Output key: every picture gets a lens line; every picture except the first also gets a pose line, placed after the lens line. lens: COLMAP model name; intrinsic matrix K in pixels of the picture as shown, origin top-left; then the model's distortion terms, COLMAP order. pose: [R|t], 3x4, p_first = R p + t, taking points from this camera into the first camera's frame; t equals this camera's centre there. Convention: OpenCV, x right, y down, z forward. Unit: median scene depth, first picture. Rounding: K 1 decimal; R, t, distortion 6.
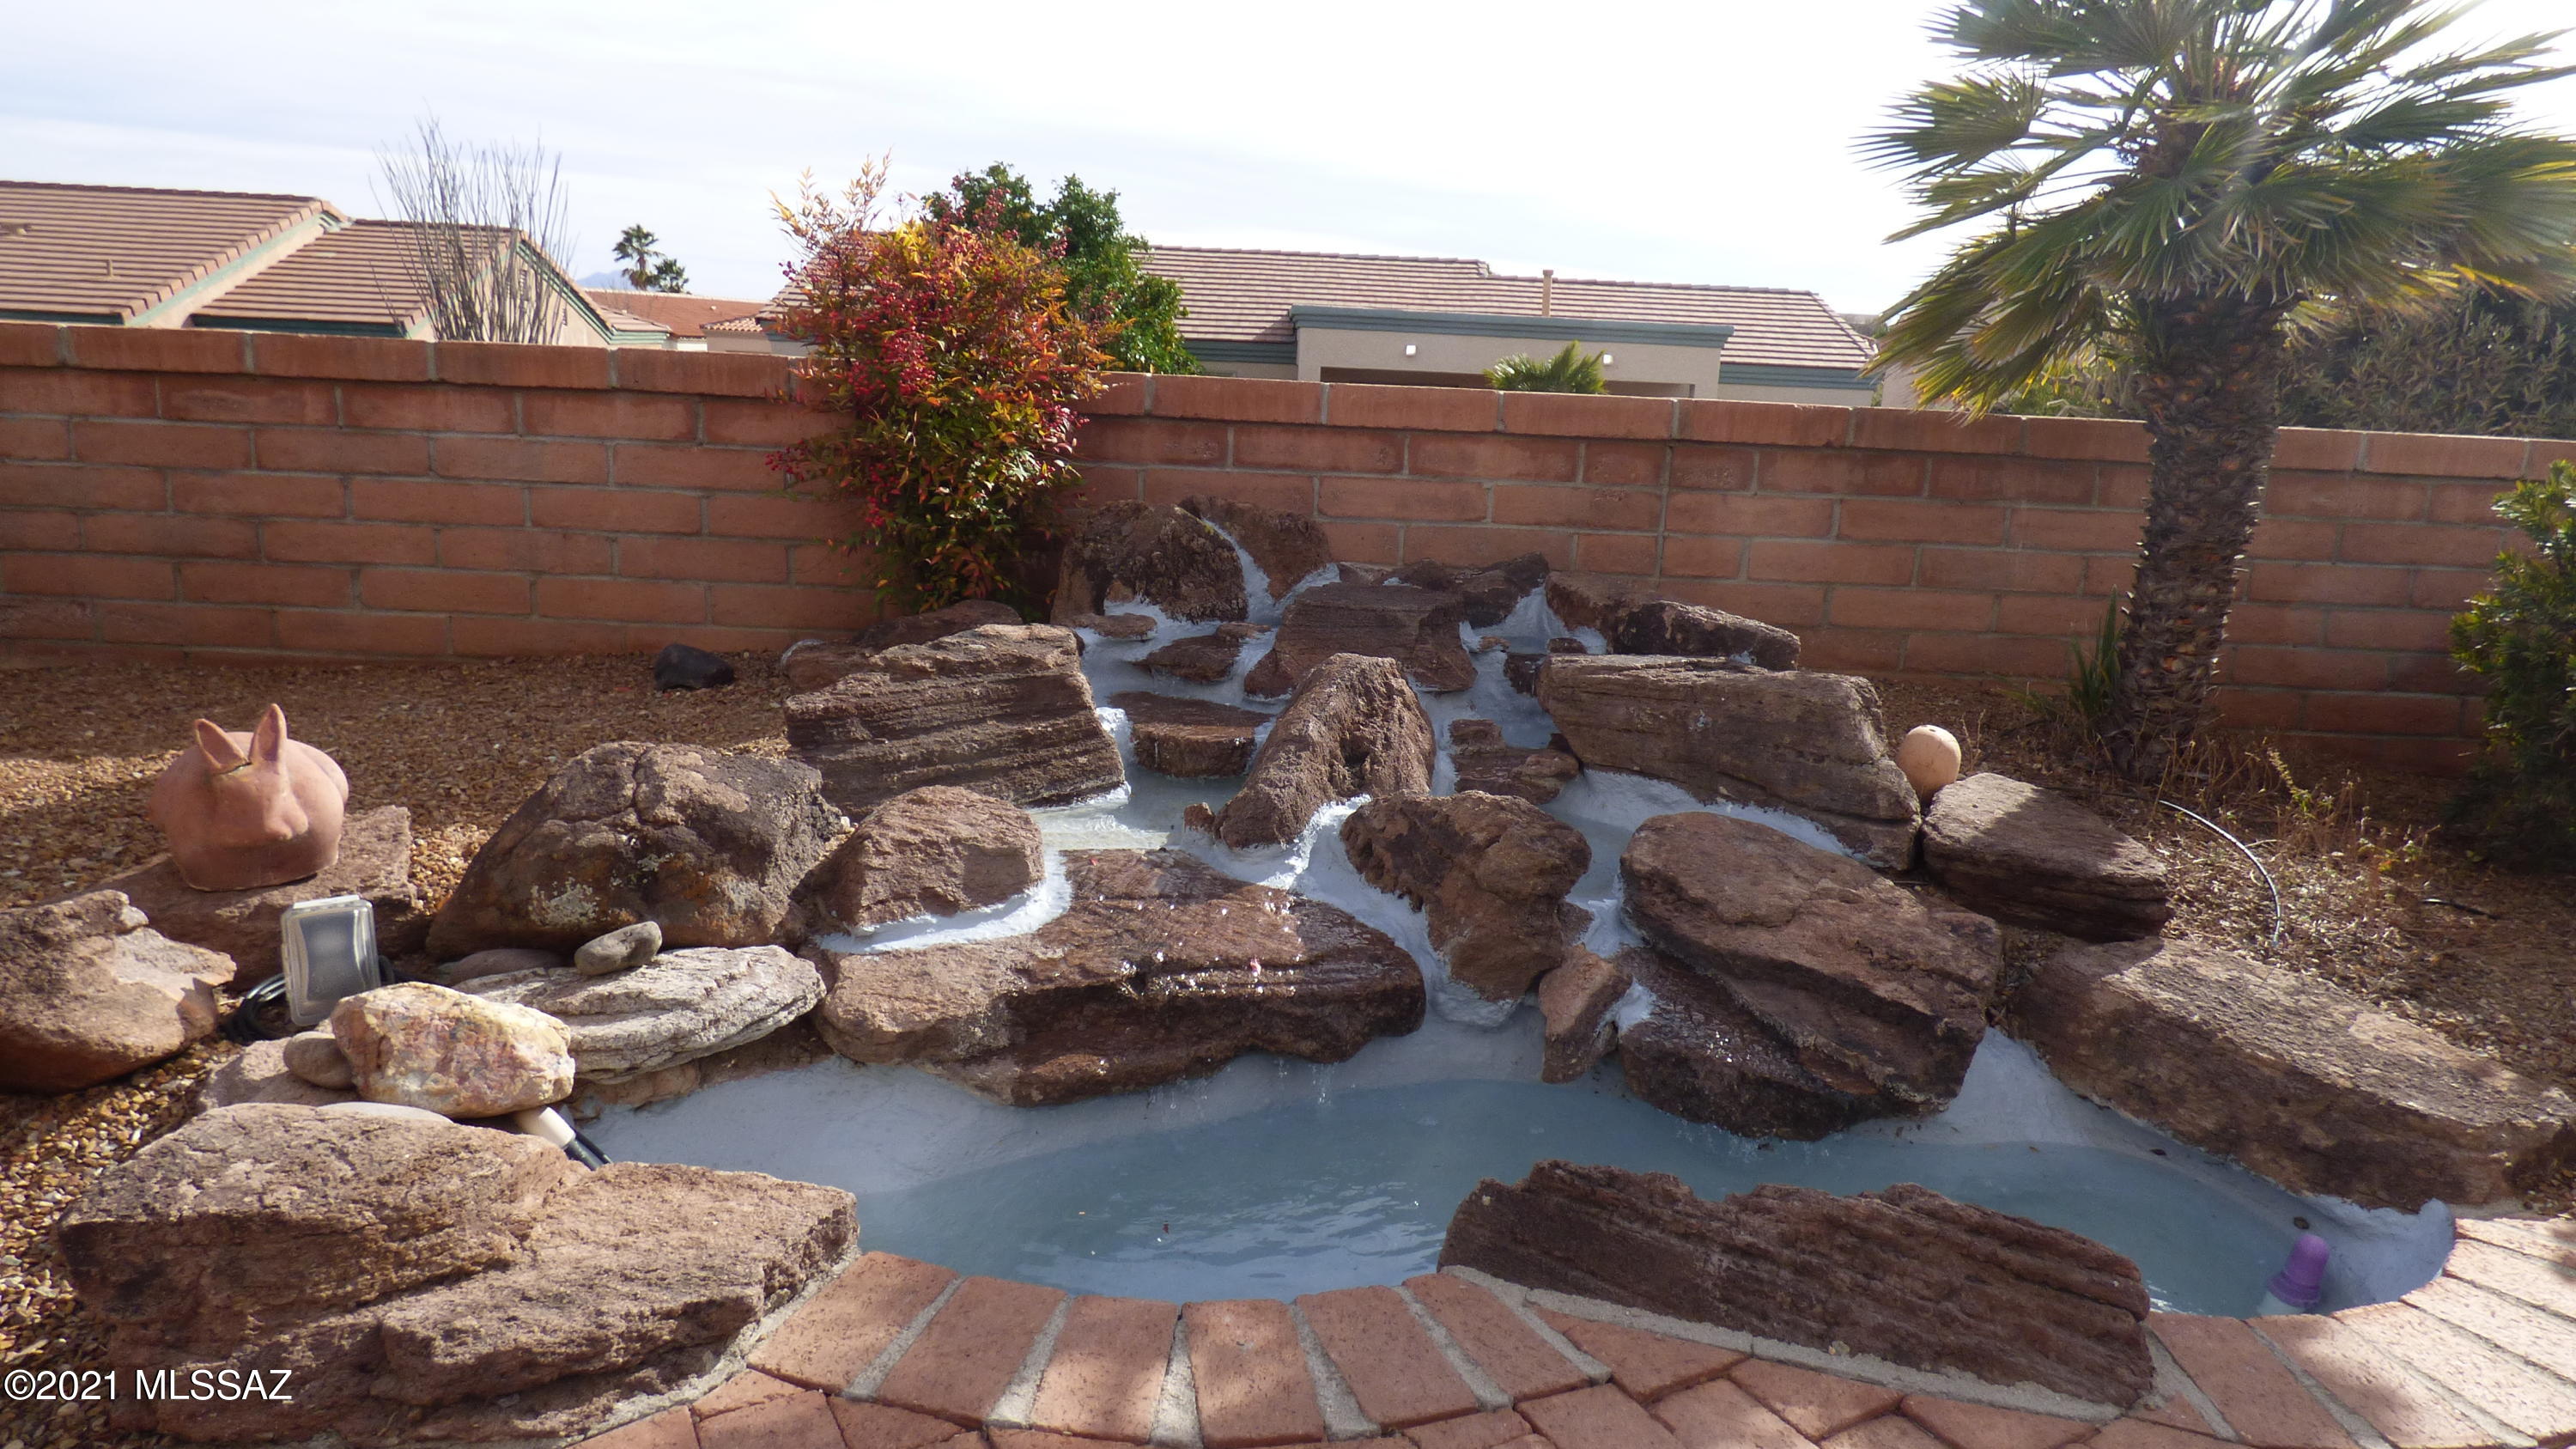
lens RADIAL K [[1555.0, 0, 1357.6], [0, 1555.0, 731.4], [0, 0, 1]] dist [-0.034314, 0.011673]
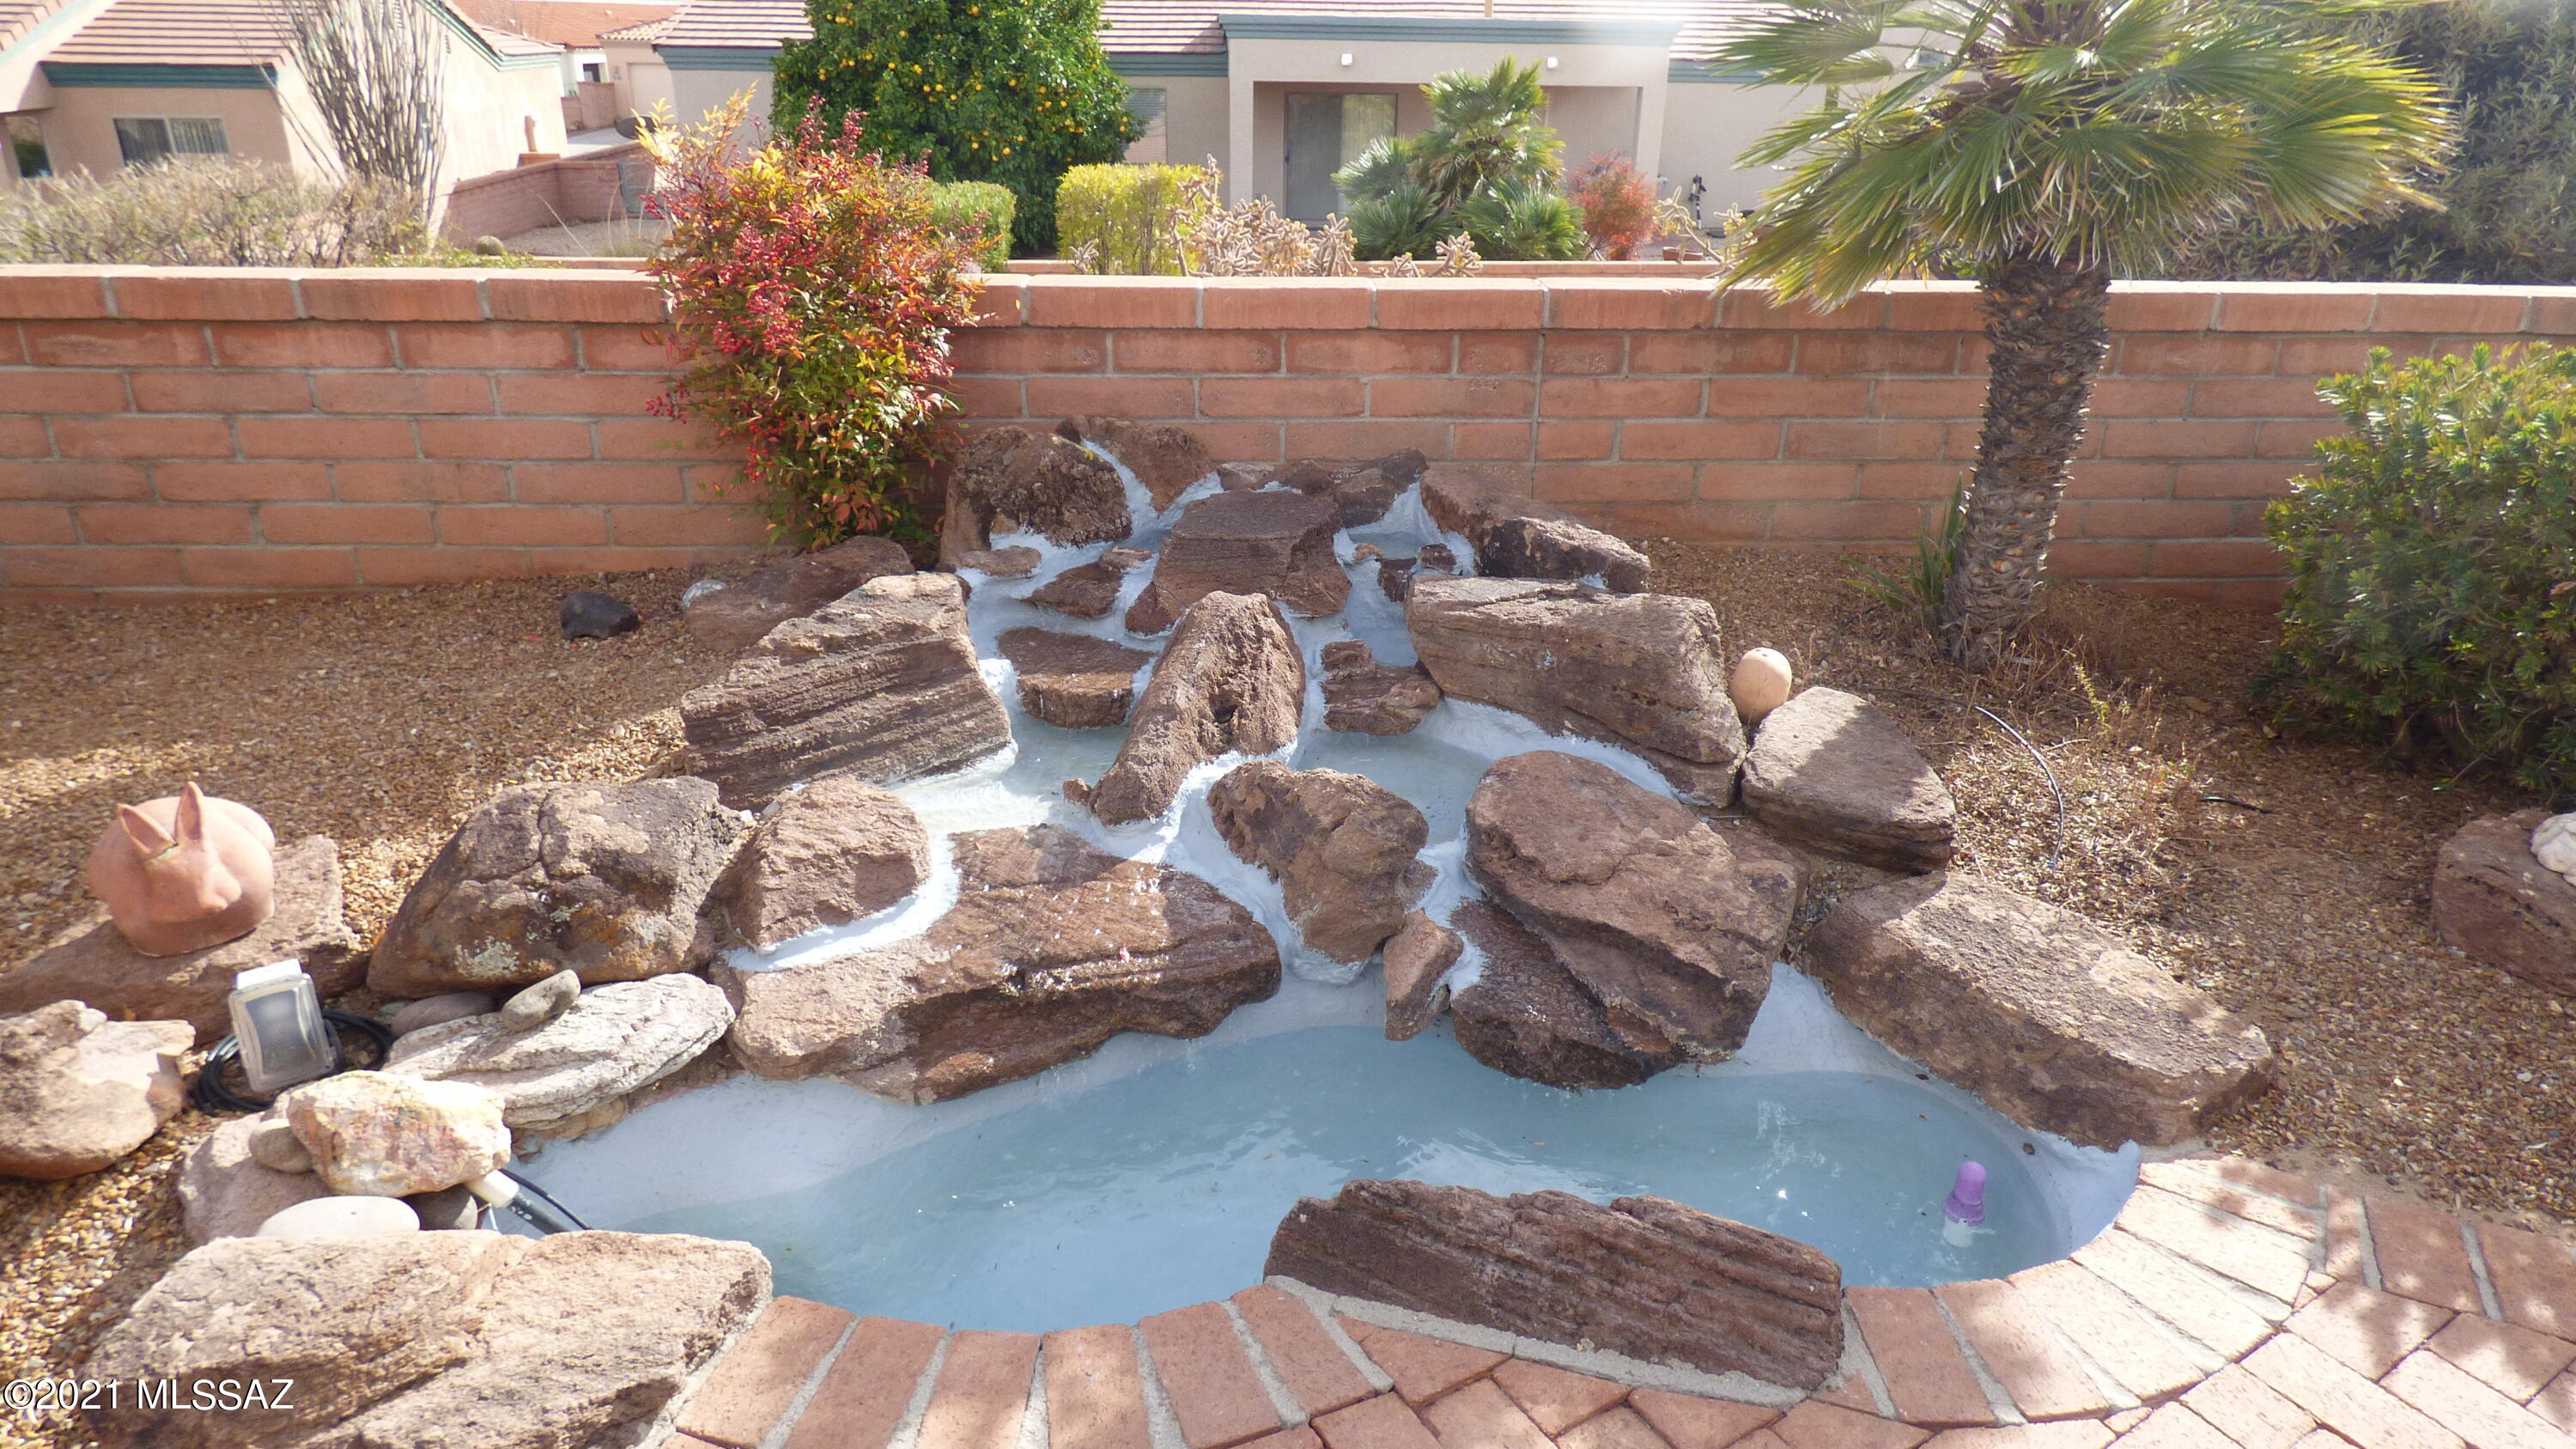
lens RADIAL K [[1763.3, 0, 1565.1], [0, 1763.3, 231.9], [0, 0, 1]] dist [-0.033714, 0.009219]
pose [[0.998678, -0.038006, 0.034603, 0.232125], [0.031863, 0.986041, 0.163427, -0.569626], [-0.040332, -0.162108, 0.985948, -0.175087]]
